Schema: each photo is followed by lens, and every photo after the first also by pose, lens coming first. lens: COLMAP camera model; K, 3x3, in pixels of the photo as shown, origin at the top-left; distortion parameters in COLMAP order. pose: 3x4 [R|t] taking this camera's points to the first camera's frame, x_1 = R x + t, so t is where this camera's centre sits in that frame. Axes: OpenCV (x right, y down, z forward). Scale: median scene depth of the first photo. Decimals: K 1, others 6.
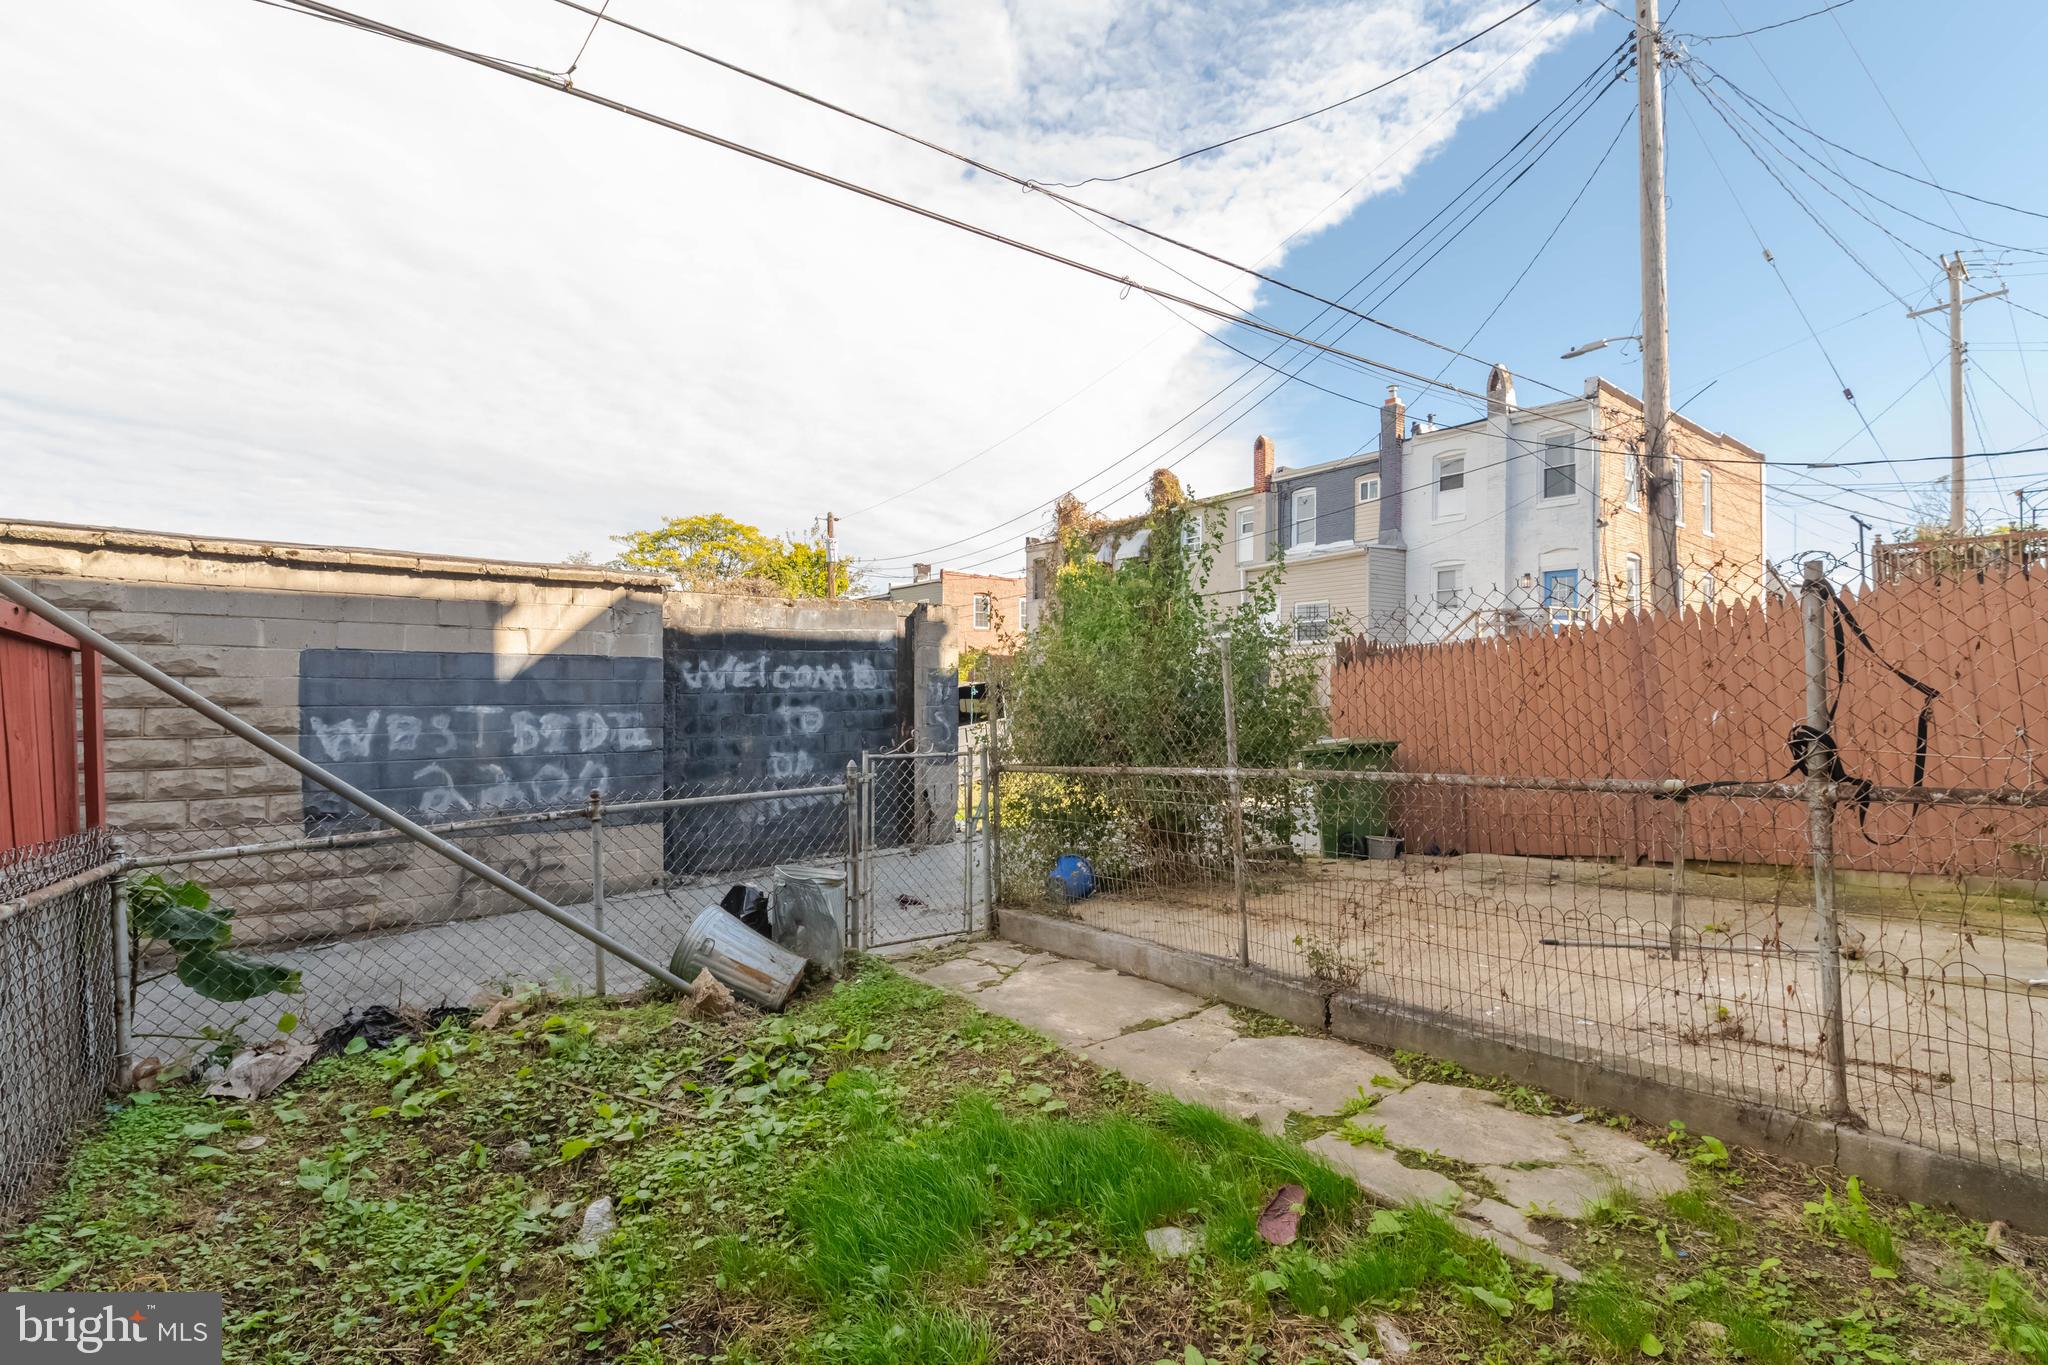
lens RADIAL K [[872.0, 0, 1036.5], [0, 872.0, 684.4], [0, 0, 1]] dist [-0.011053, -0.002961]
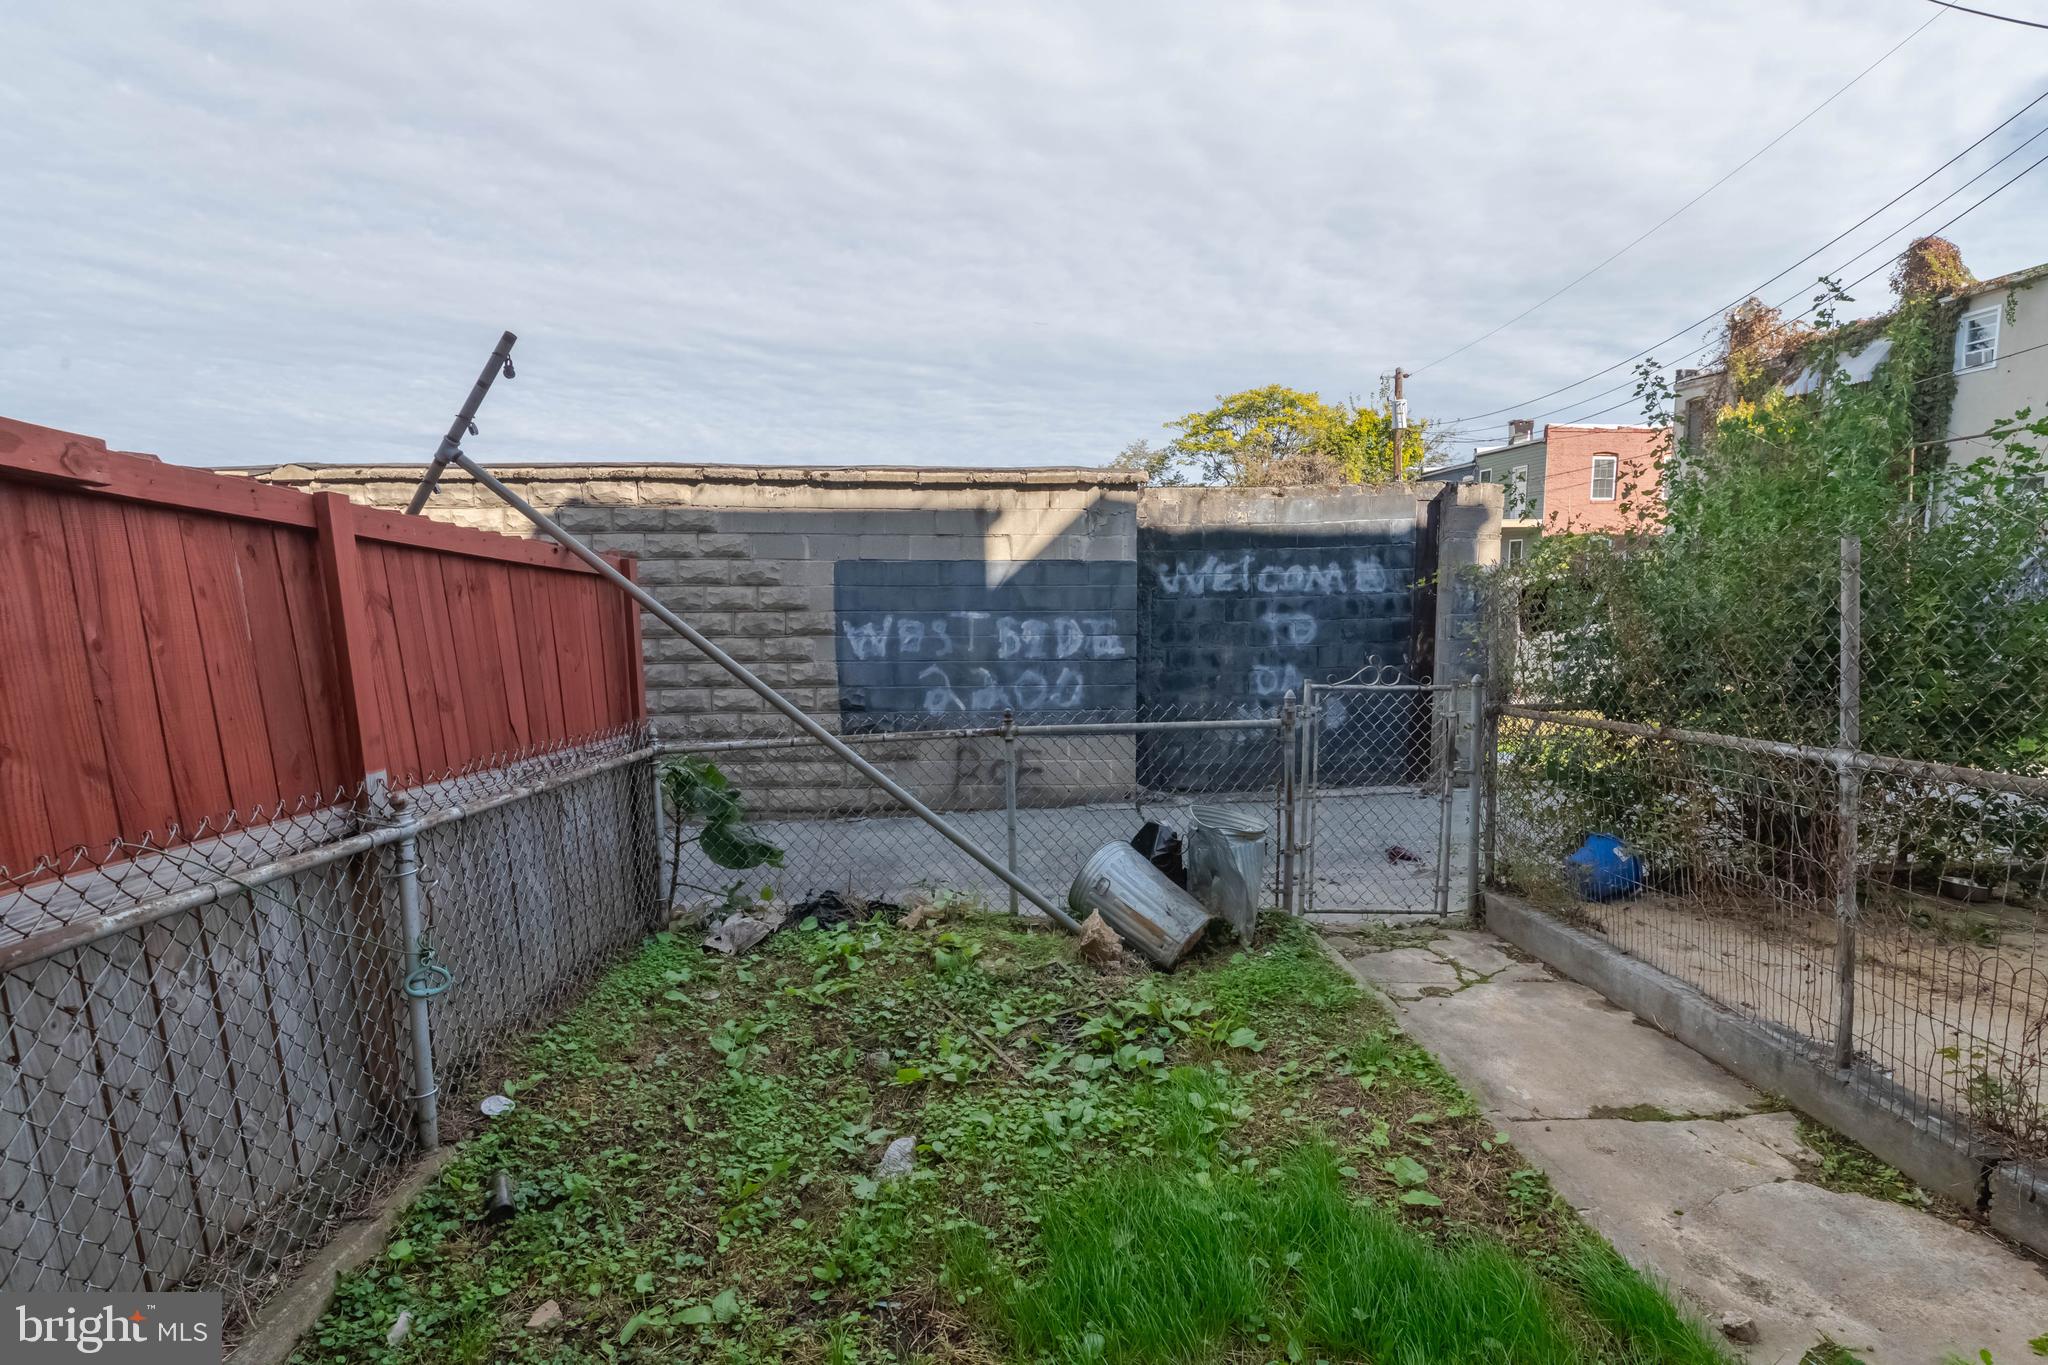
lens RADIAL K [[967.1, 0, 1038.5], [0, 967.1, 683.9], [0, 0, 1]] dist [0.000835, -0.008132]
pose [[0.826293, 0.057491, -0.560299, 0.080978], [0.007203, 0.993617, 0.112574, -0.018580], [0.563195, -0.097055, 0.820604, 0.081781]]
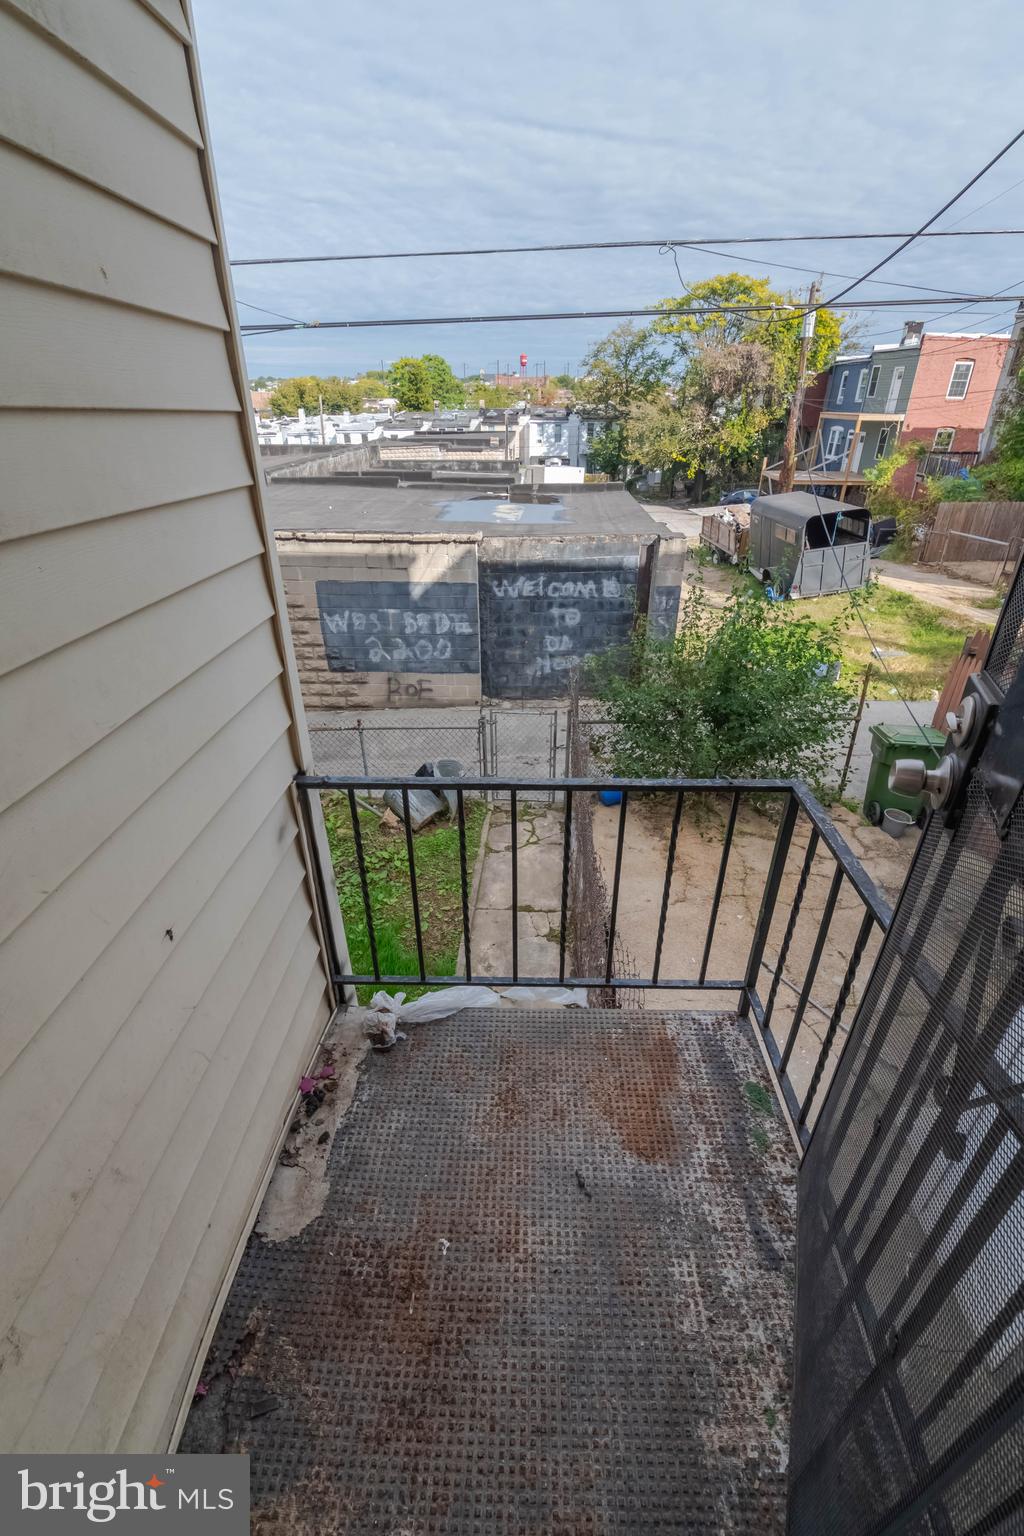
lens RADIAL K [[654.0, 0, 520.7], [0, 654.0, 769.1], [0, 0, 1]] dist [-0.011053, -0.002961]
pose [[0.785398, 0.304208, -0.539081, 0.490569], [0.000788, 0.870409, 0.492328, -0.379890], [0.618991, -0.387098, 0.683378, 0.031713]]
